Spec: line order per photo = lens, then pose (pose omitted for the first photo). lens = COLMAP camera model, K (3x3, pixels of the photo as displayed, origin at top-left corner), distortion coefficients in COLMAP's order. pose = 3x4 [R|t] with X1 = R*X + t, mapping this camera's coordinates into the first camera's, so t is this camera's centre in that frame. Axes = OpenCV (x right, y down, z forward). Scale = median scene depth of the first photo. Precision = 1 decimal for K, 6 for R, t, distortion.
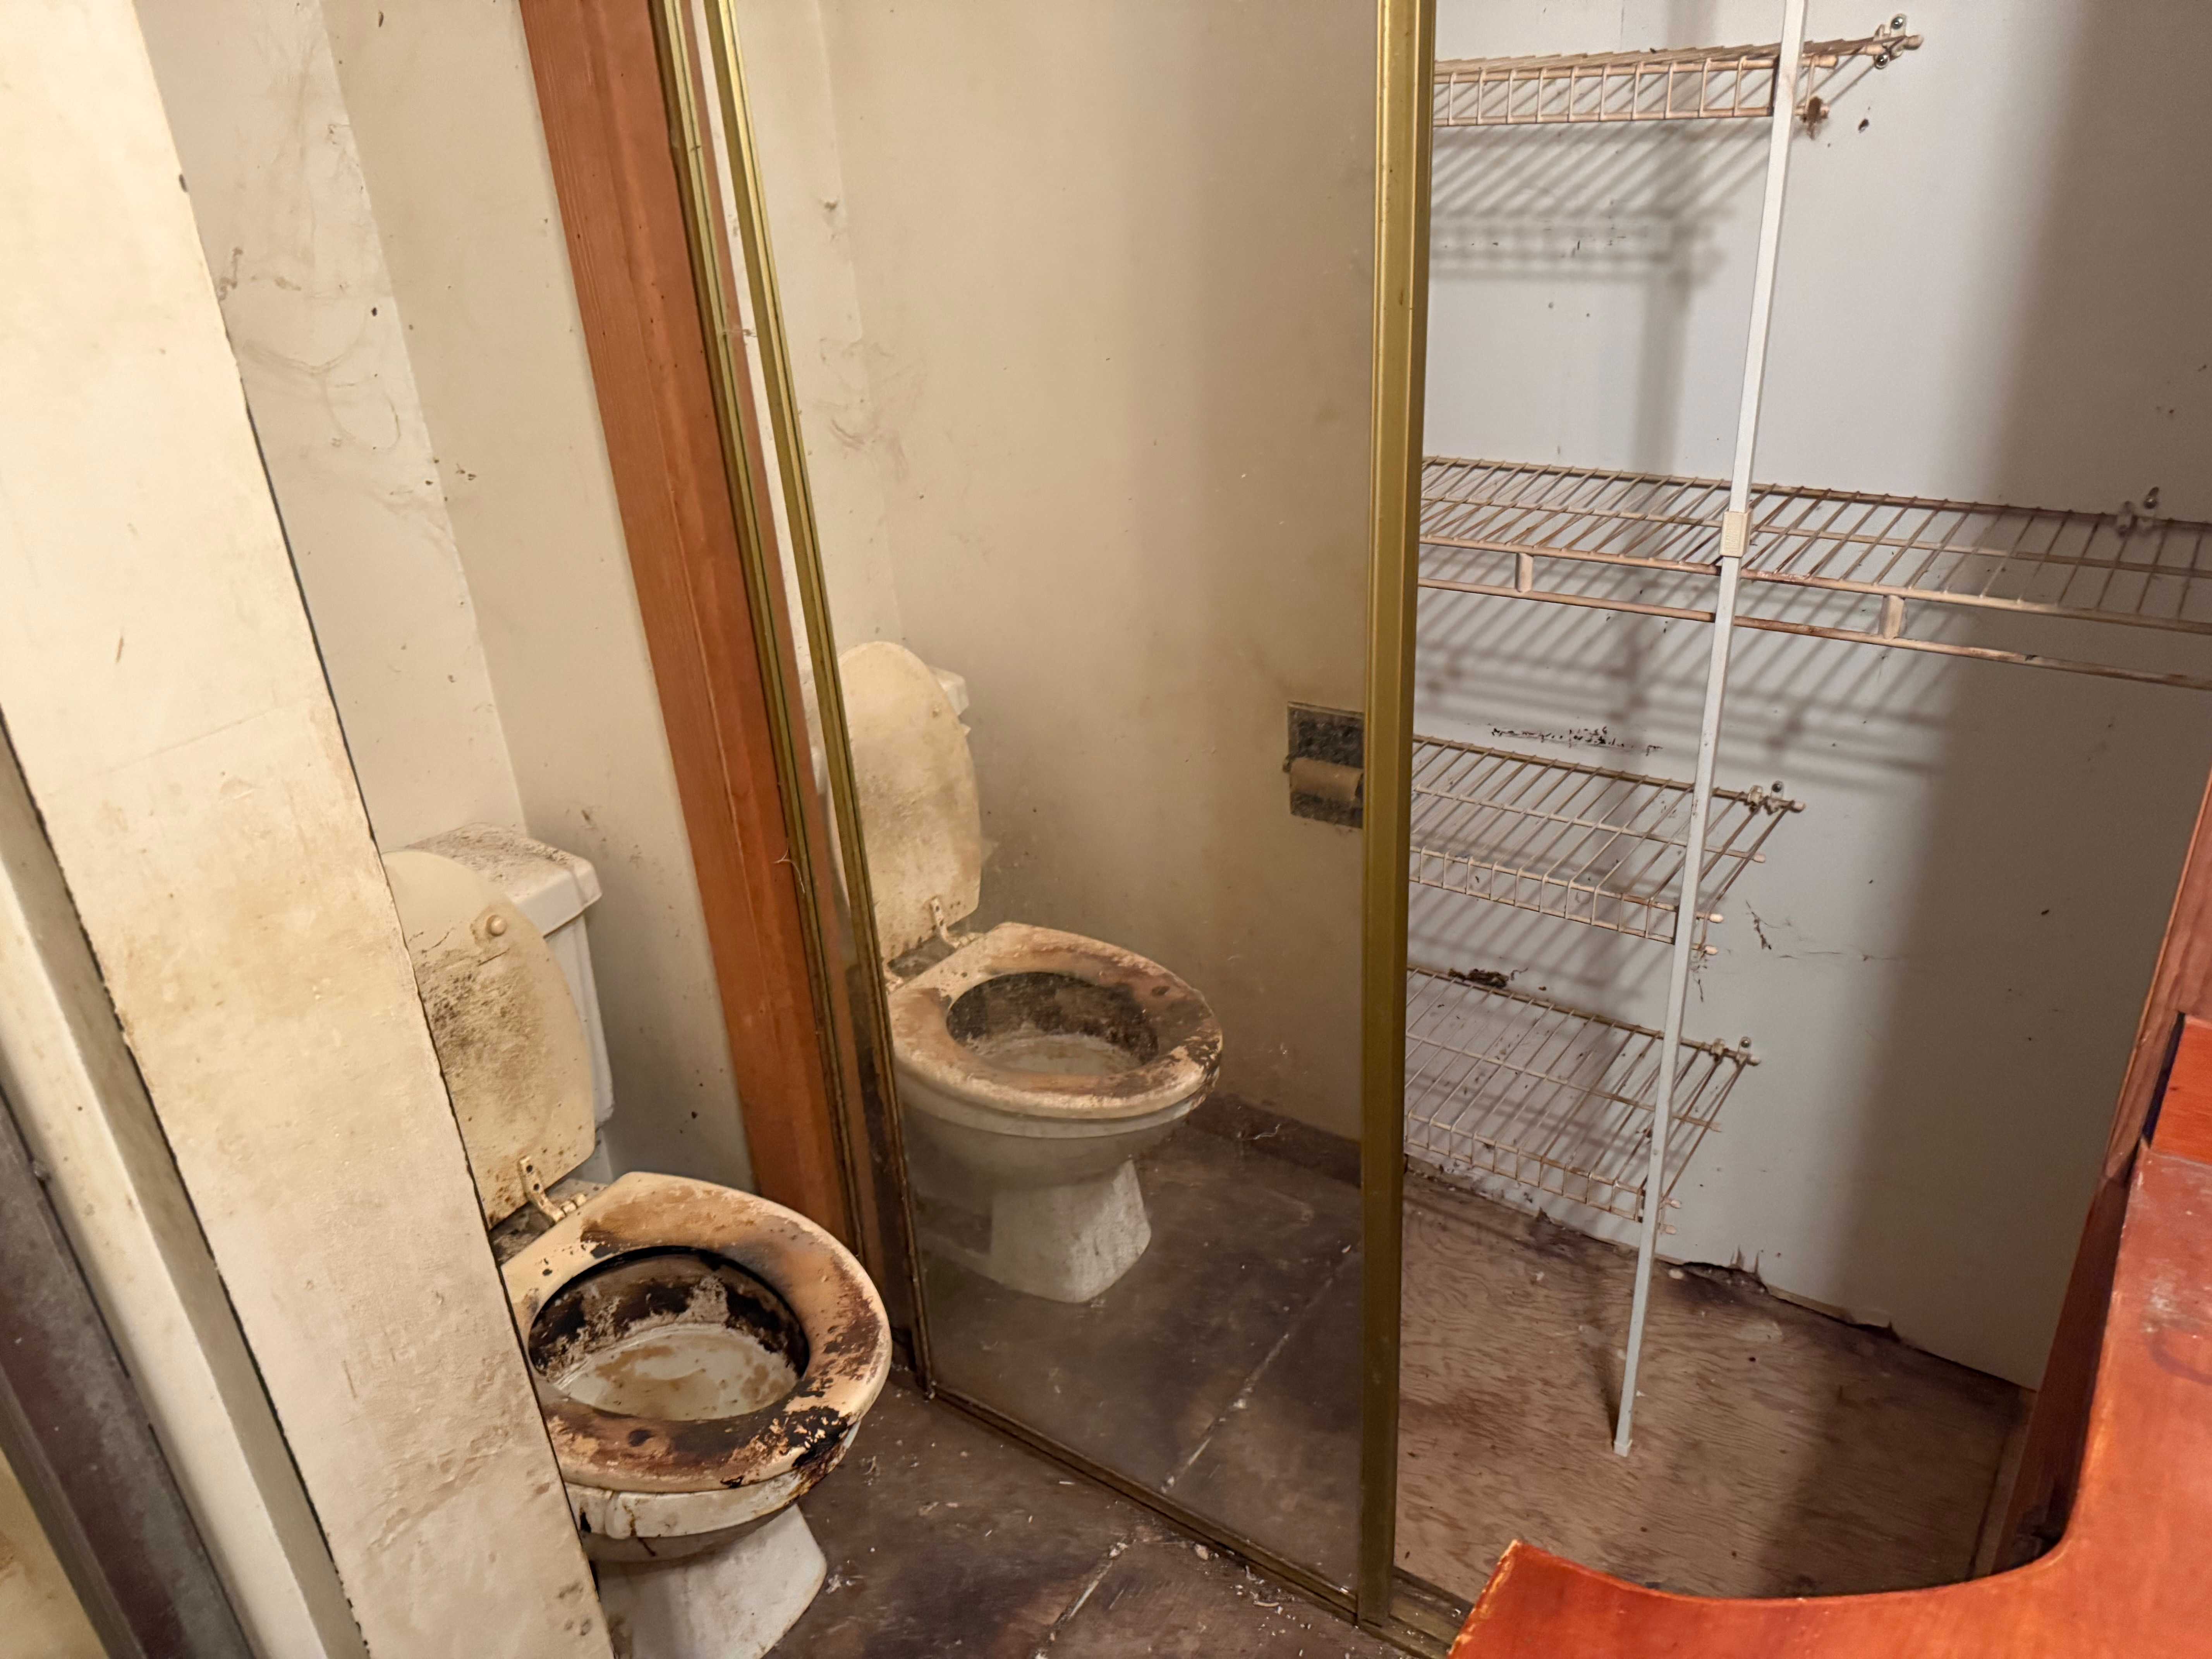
lens RADIAL K [[1559.6, 0, 1103.7], [0, 1559.6, 841.3], [0, 0, 1]] dist [0.010856, -0.032212]
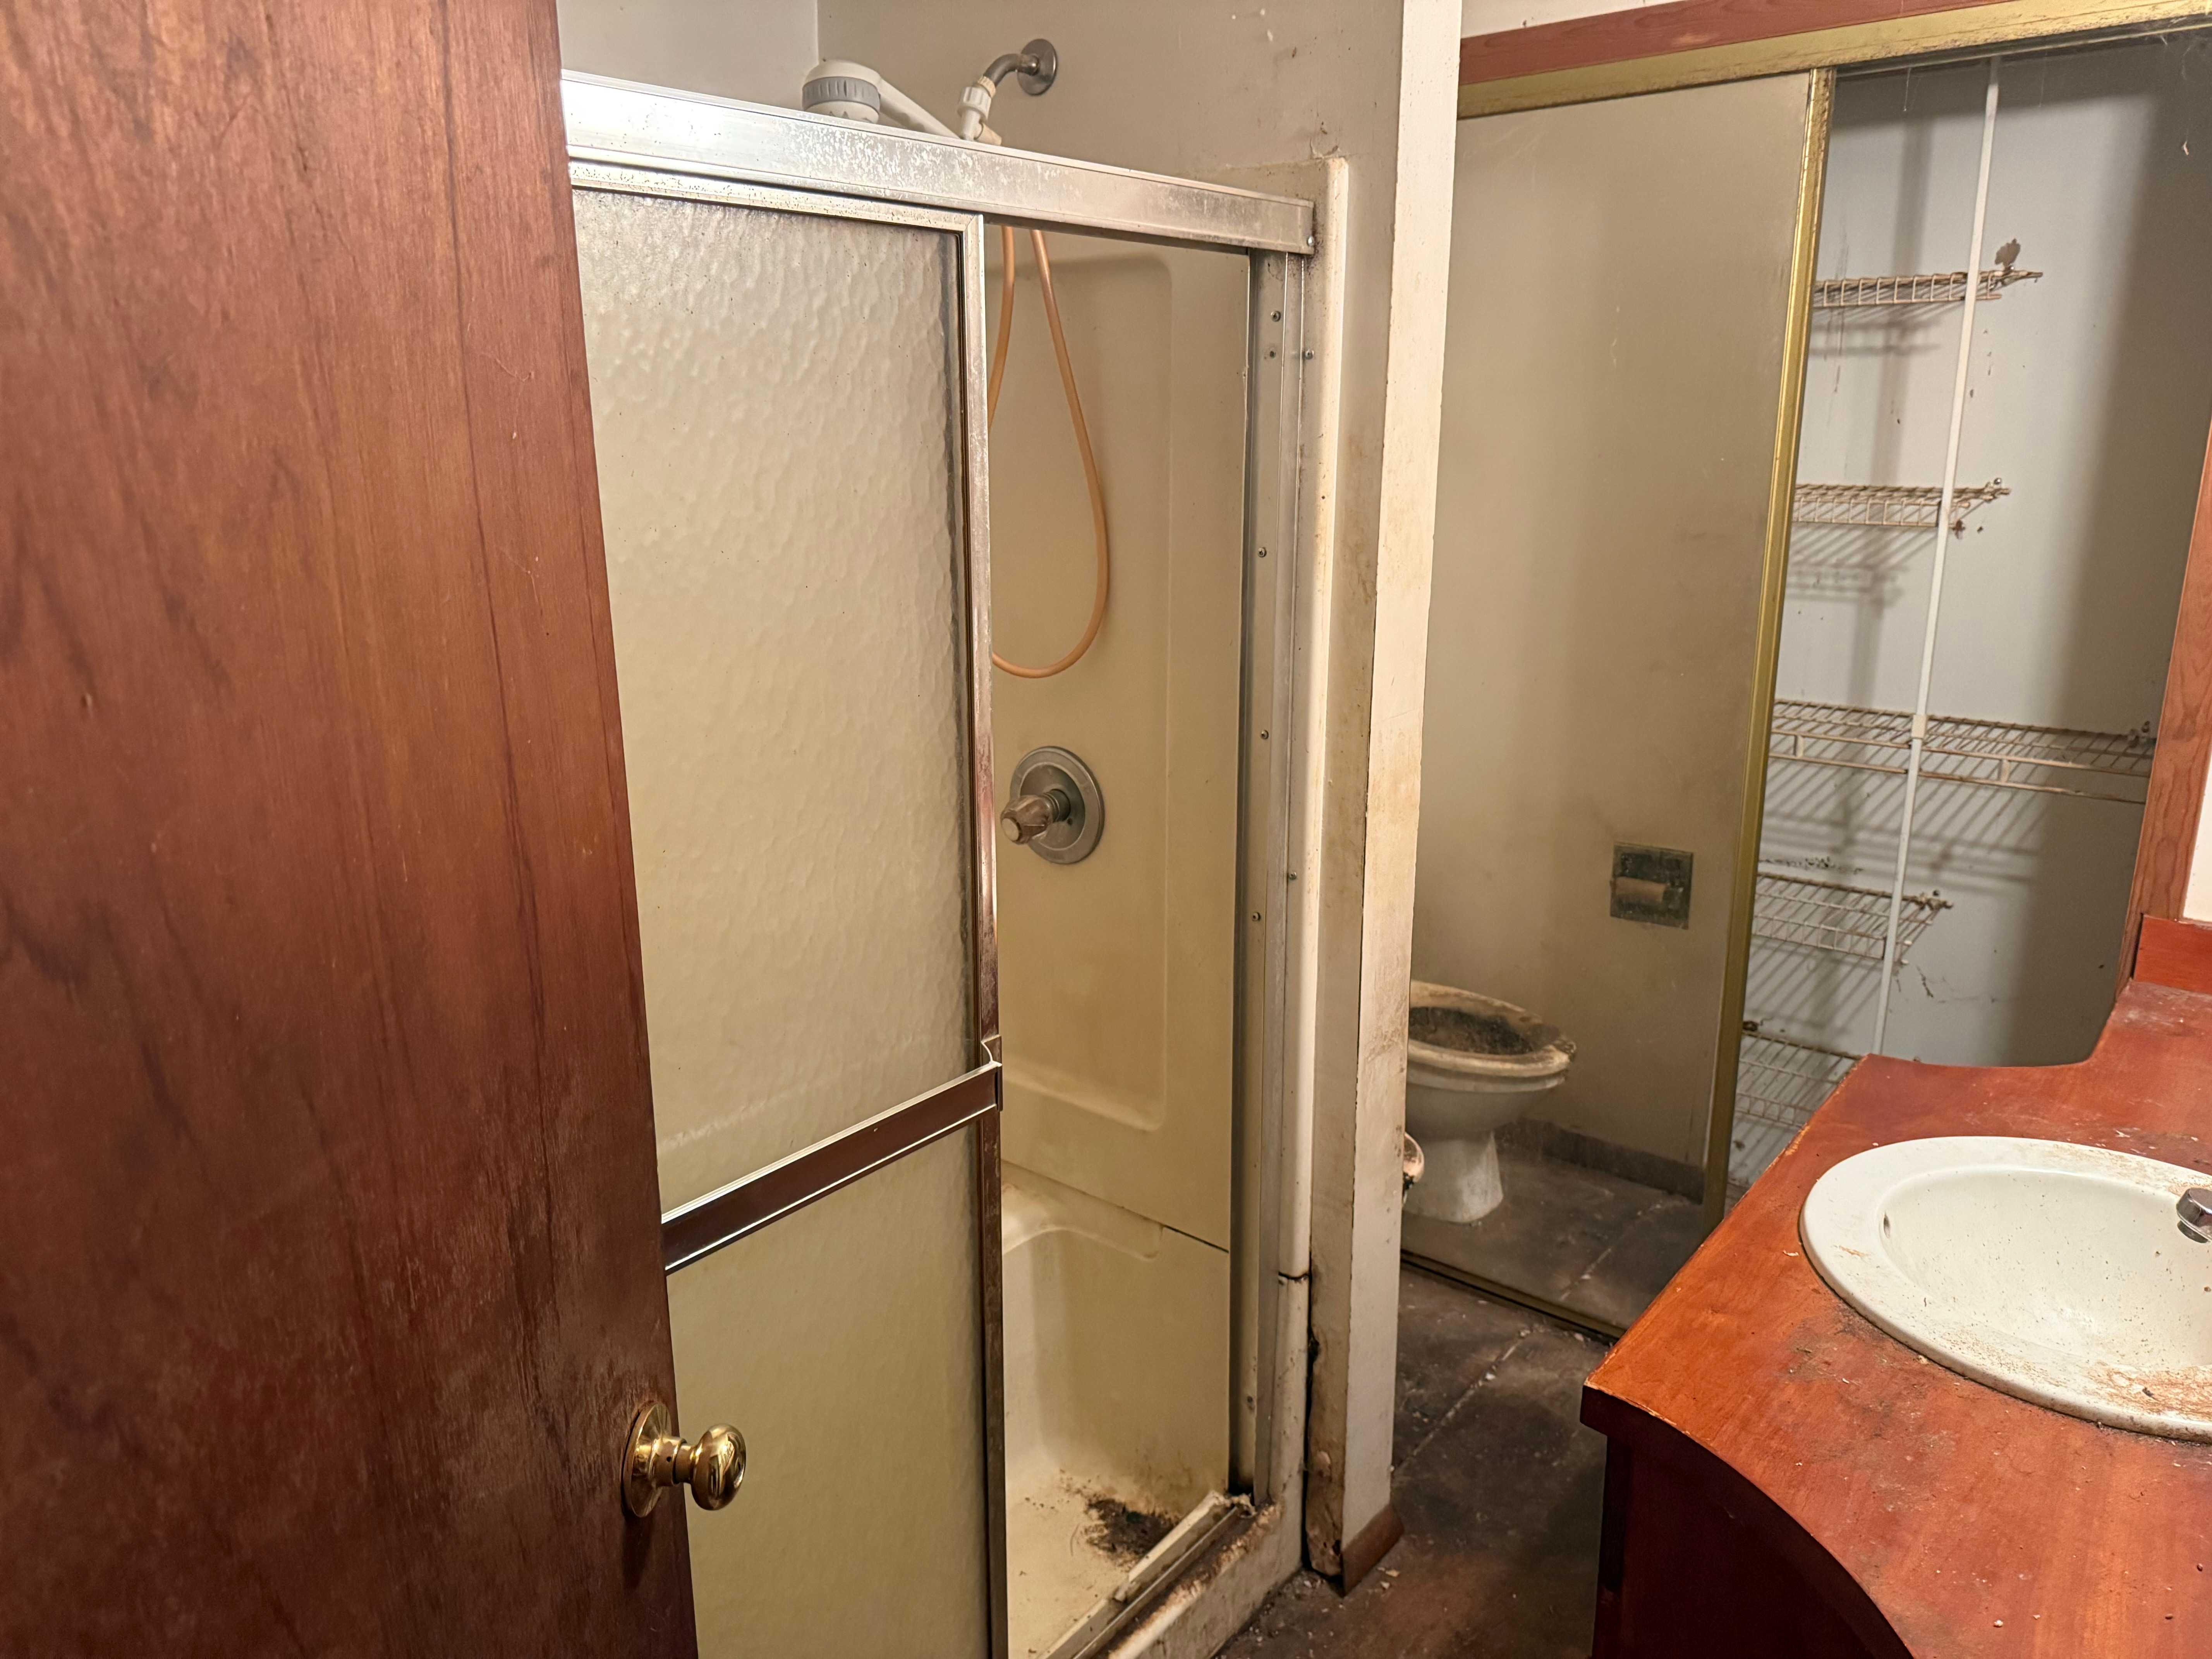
lens RADIAL K [[1559.6, 0, 1100.5], [0, 1559.6, 821.2], [0, 0, 1]] dist [0.010856, -0.032212]
pose [[0.995436, 0.068360, -0.066593, -0.365000], [-0.079975, 0.978283, -0.191222, 0.287222], [0.052075, 0.195675, 0.979285, -0.721590]]
